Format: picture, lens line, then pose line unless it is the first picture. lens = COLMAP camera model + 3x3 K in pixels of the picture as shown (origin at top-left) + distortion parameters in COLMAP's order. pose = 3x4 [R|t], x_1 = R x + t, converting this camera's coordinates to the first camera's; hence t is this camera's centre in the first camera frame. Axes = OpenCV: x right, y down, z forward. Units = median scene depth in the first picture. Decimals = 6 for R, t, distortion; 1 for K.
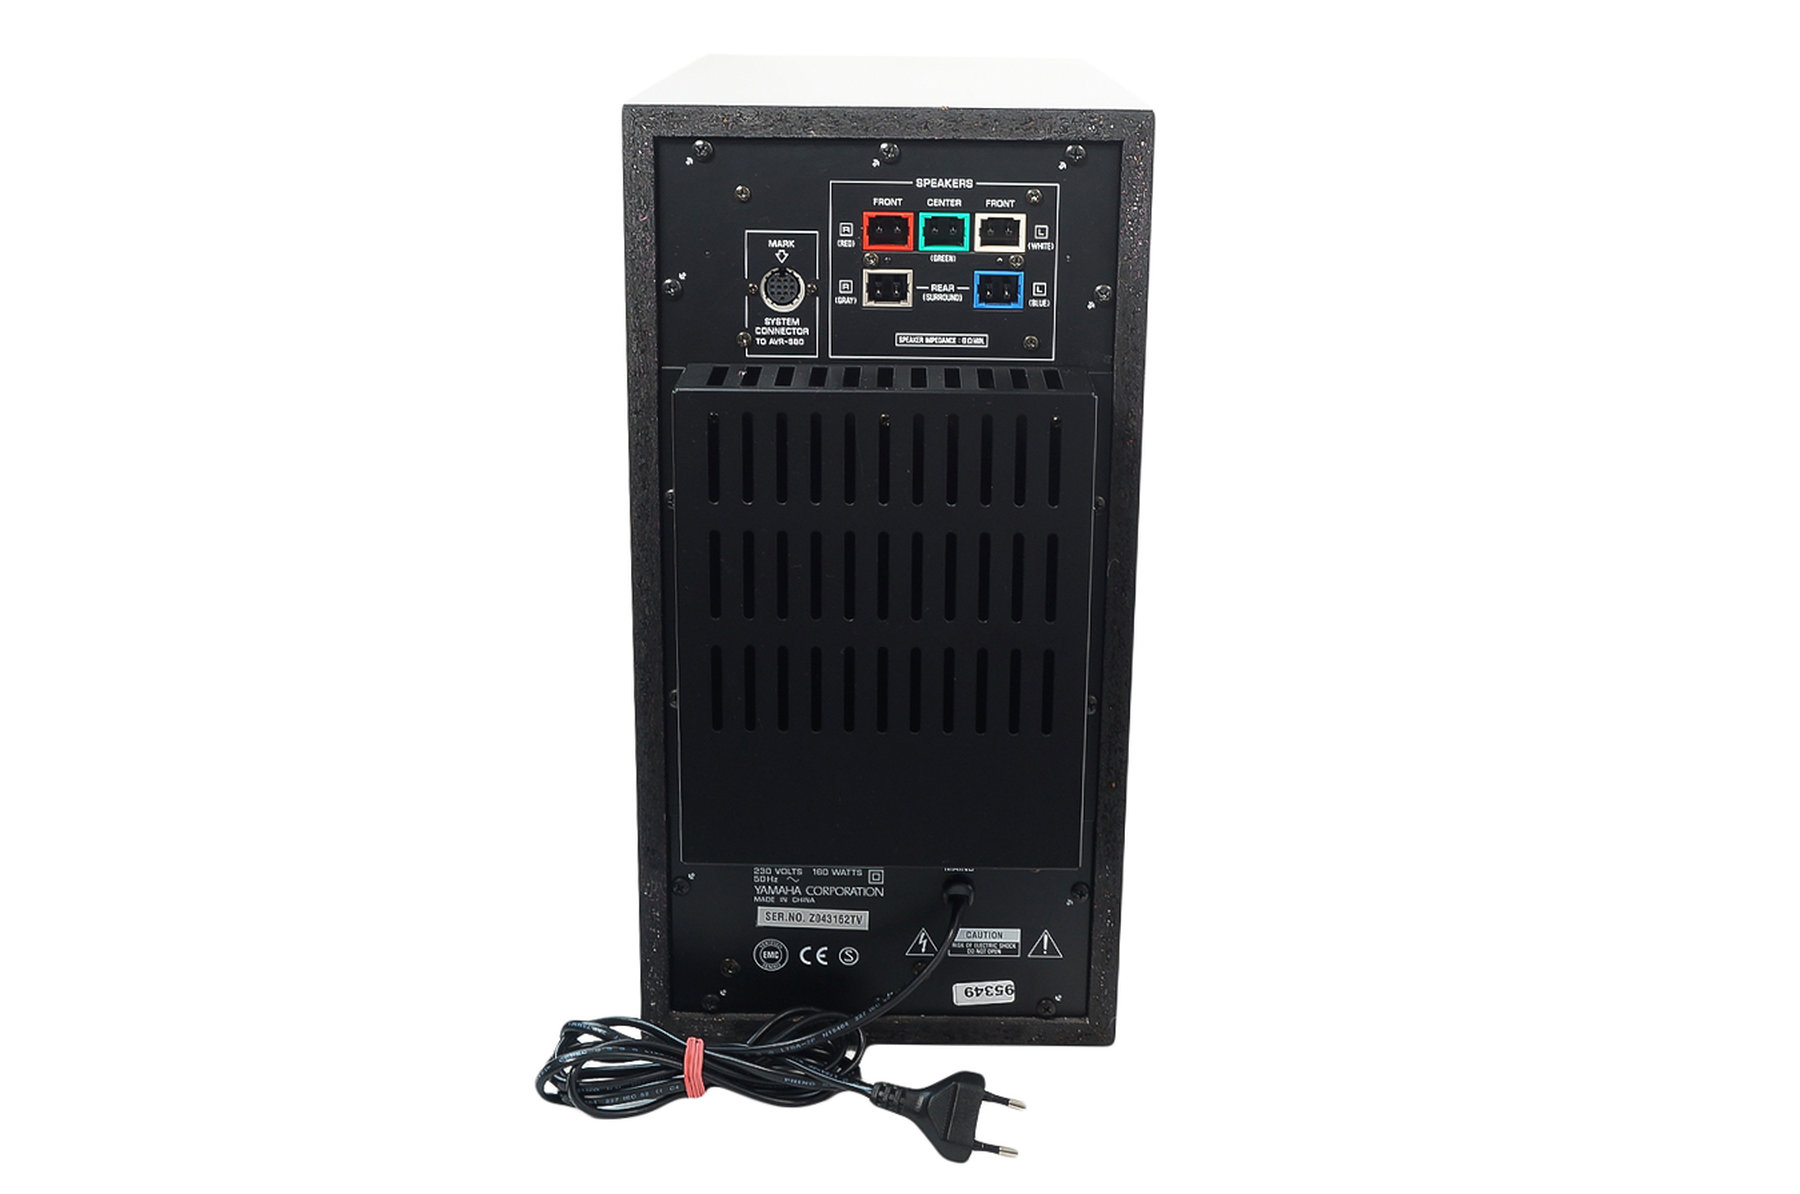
lens RADIAL K [[2162.3, 0, 900.0], [0, 2162.3, 597.0], [0, 0, 1]] dist [-0.090817, 0.001219]
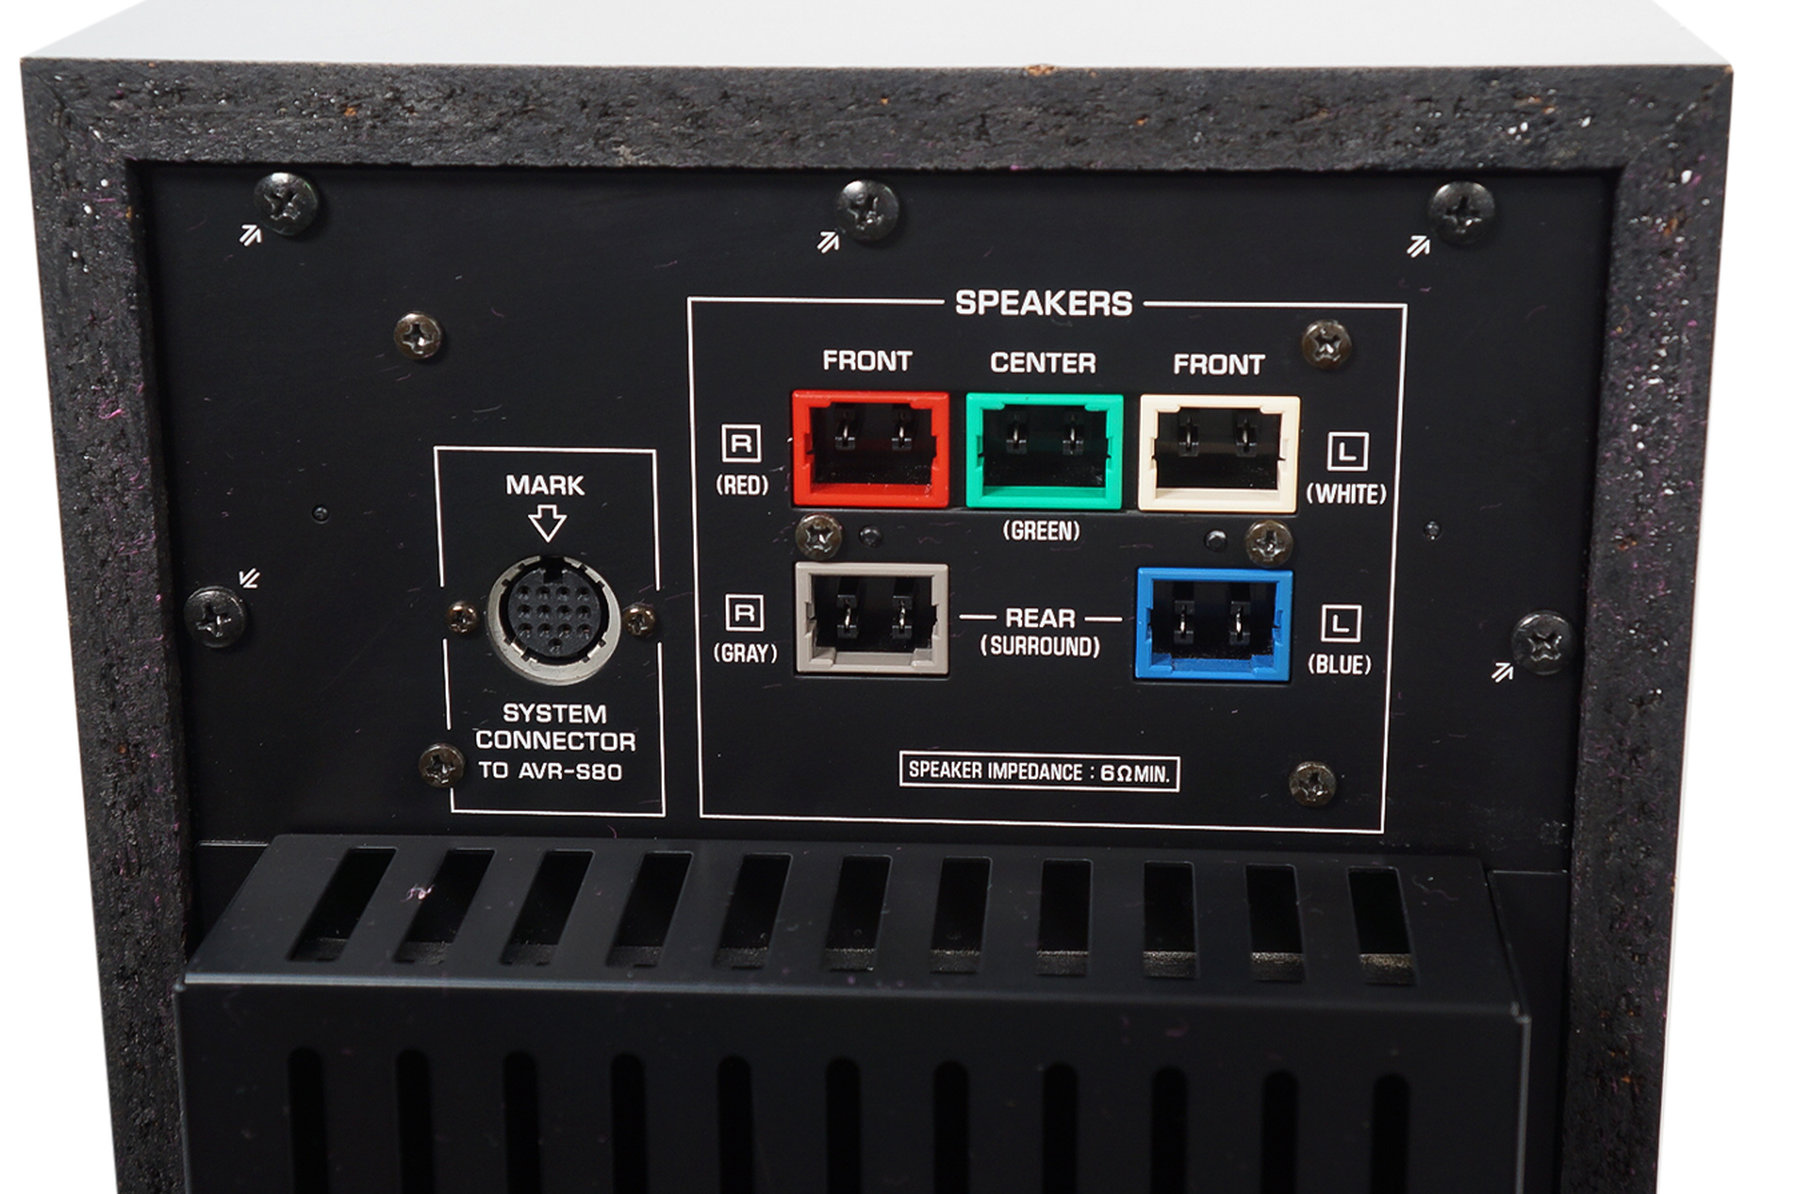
lens RADIAL K [[3064.1, 0, 900.0], [0, 3064.1, 597.0], [0, 0, 1]] dist [0.111262, 0.067639]
pose [[0.997665, 0.004155, -0.068172, 0.030214], [-0.003866, 0.999983, 0.004379, -0.148334], [0.068189, -0.004105, 0.997664, 0.537037]]
